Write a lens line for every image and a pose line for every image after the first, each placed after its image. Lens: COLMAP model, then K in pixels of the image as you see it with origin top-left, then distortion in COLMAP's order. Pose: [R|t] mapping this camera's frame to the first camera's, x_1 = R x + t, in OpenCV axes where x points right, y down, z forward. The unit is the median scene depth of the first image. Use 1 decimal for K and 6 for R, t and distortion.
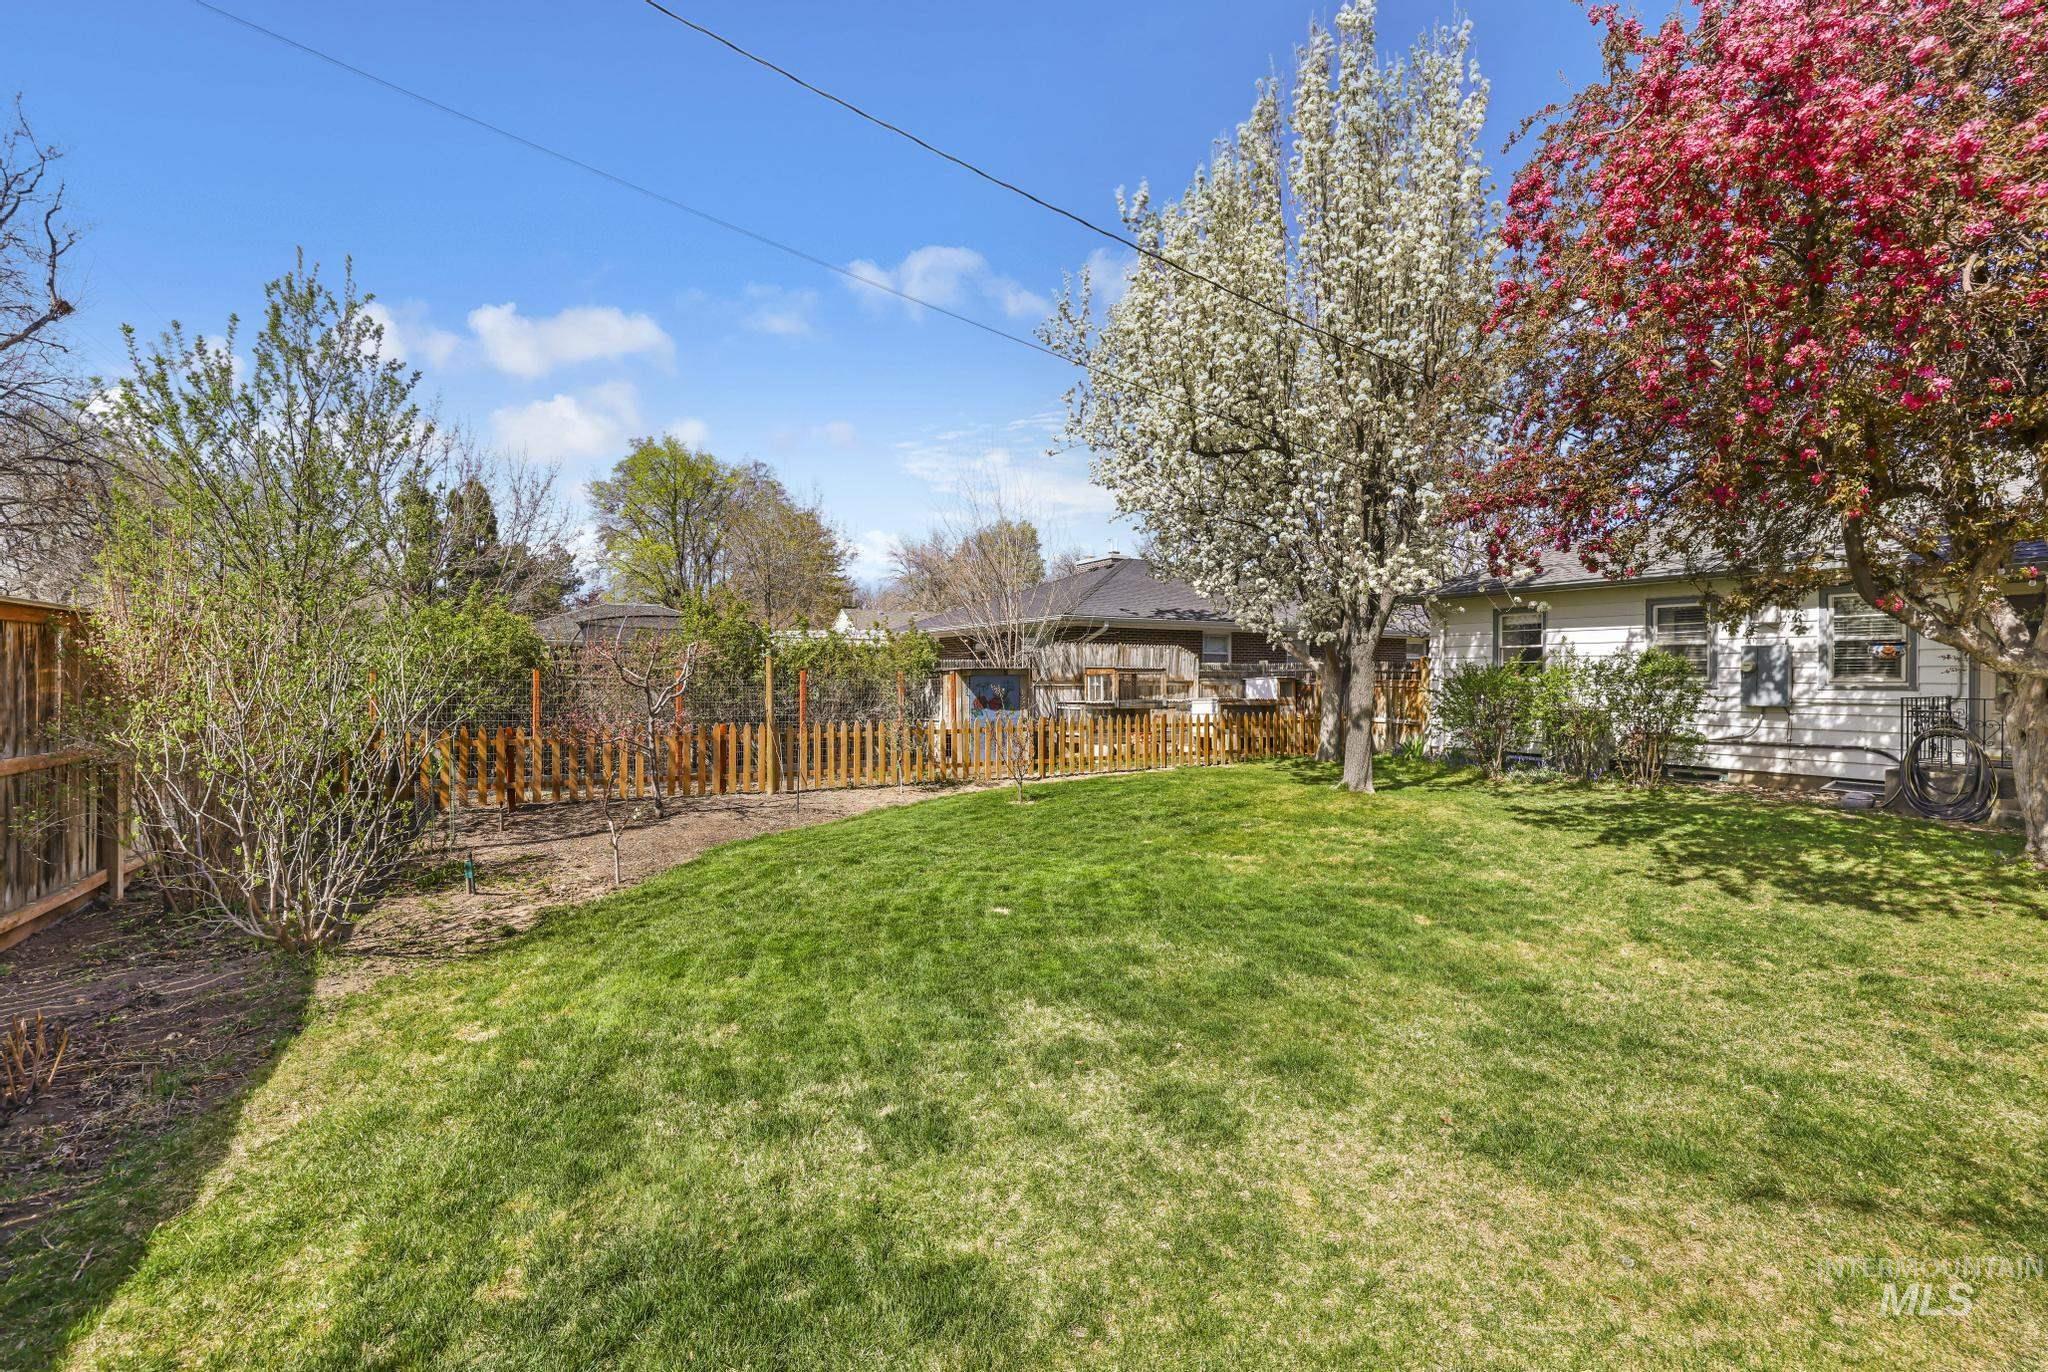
lens RADIAL K [[887.6, 0, 1007.7], [0, 887.6, 683.9], [0, 0, 1]] dist [-0.028256, -0.000221]
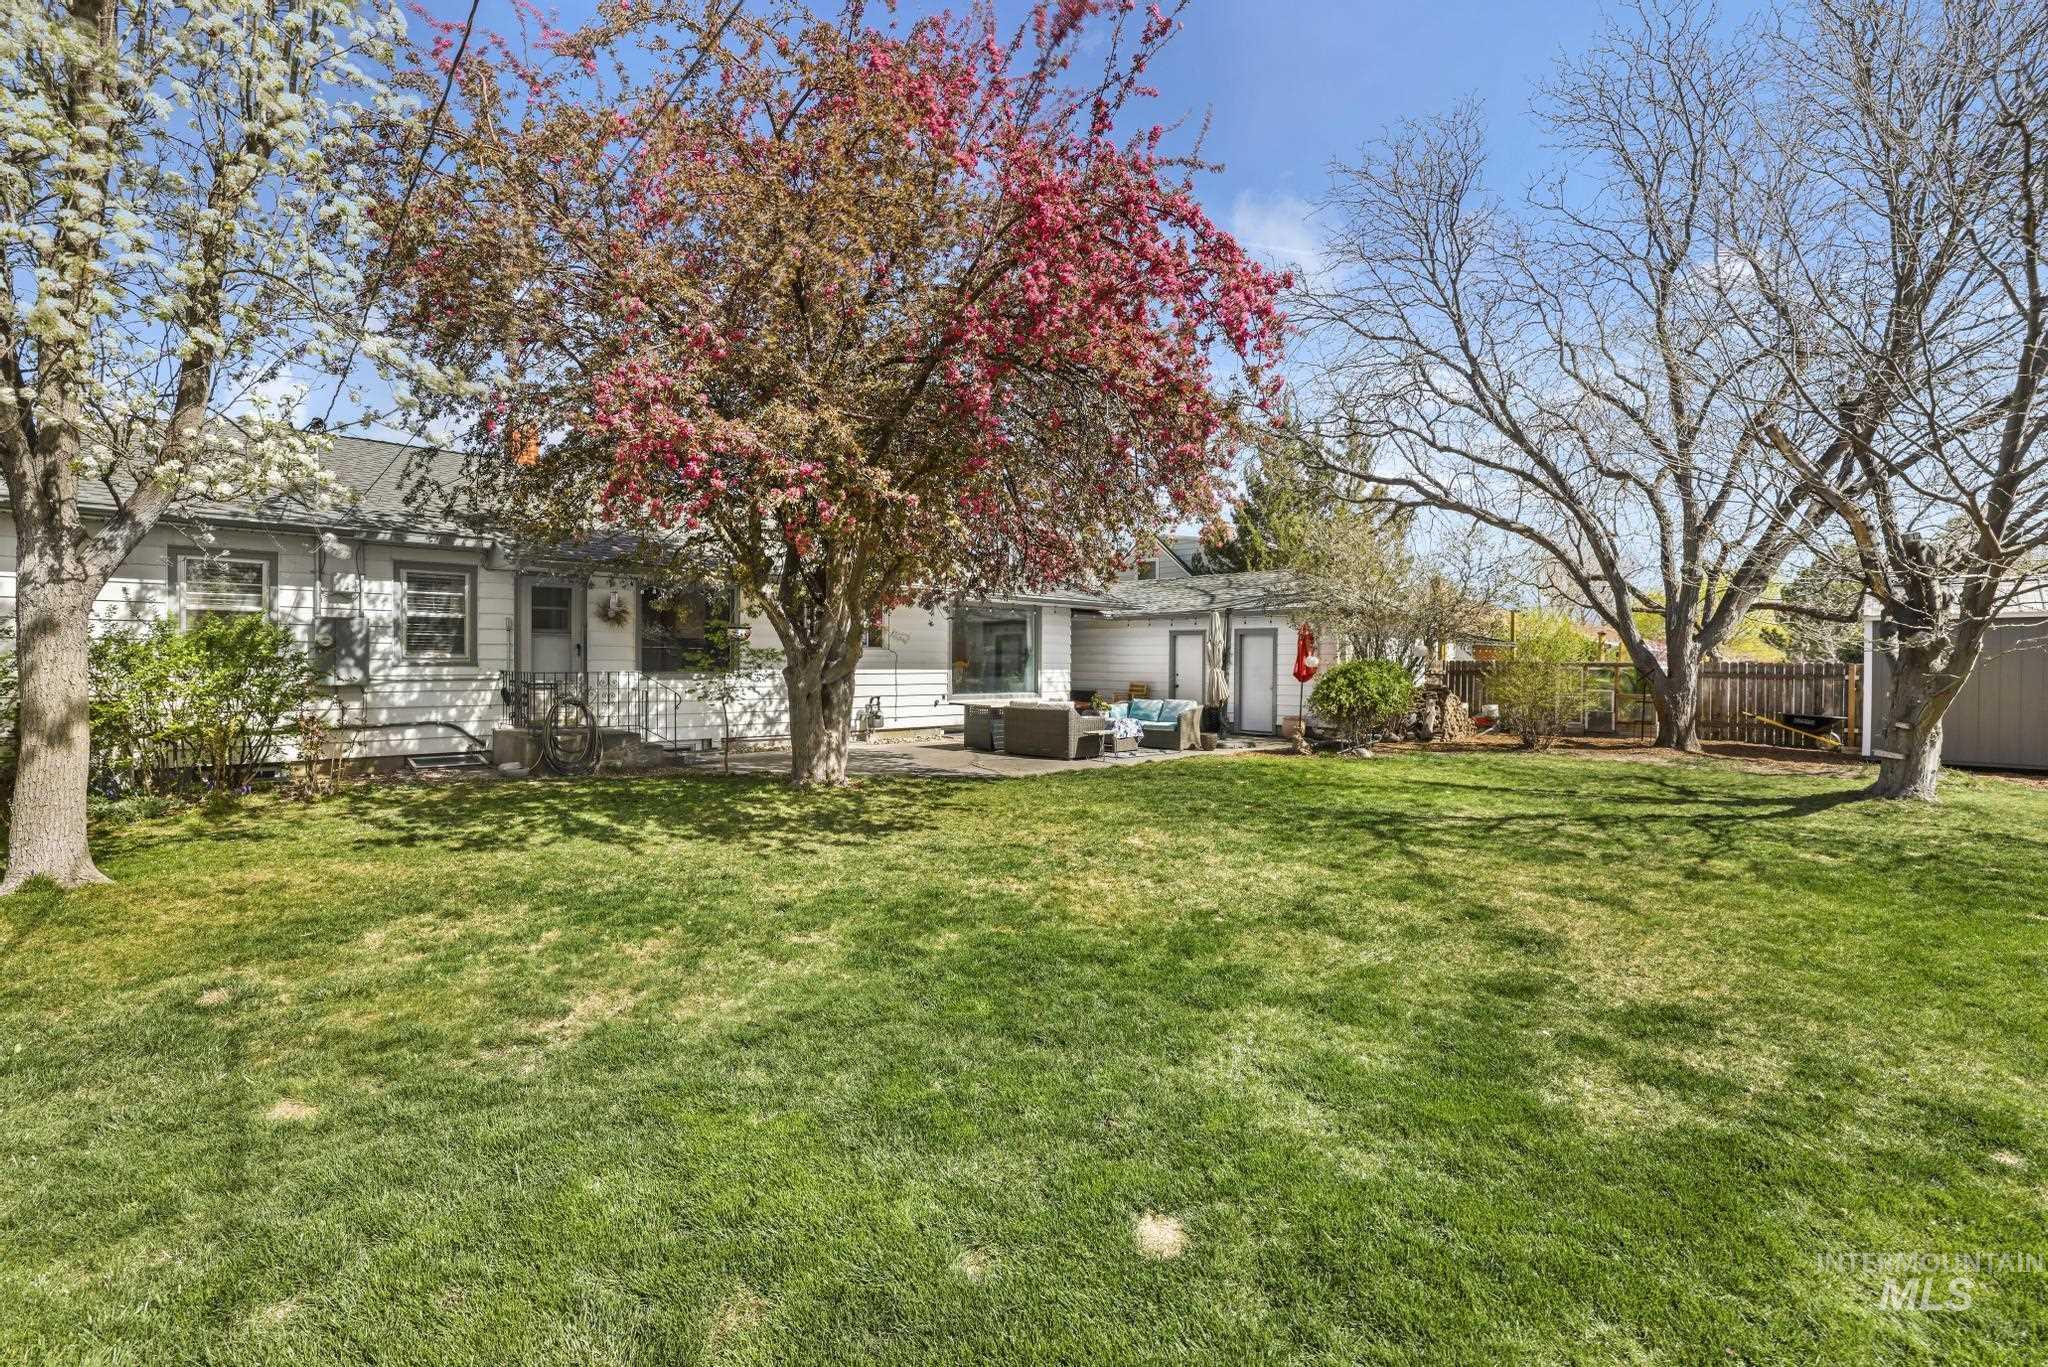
lens RADIAL K [[887.6, 0, 1012.1], [0, 887.6, 675.3], [0, 0, 1]] dist [-0.028256, -0.000221]
pose [[-0.285490, -0.016744, 0.958235, -0.189744], [-0.004555, 0.999860, 0.016114, -0.001699], [-0.958371, 0.000236, -0.285527, 0.620933]]
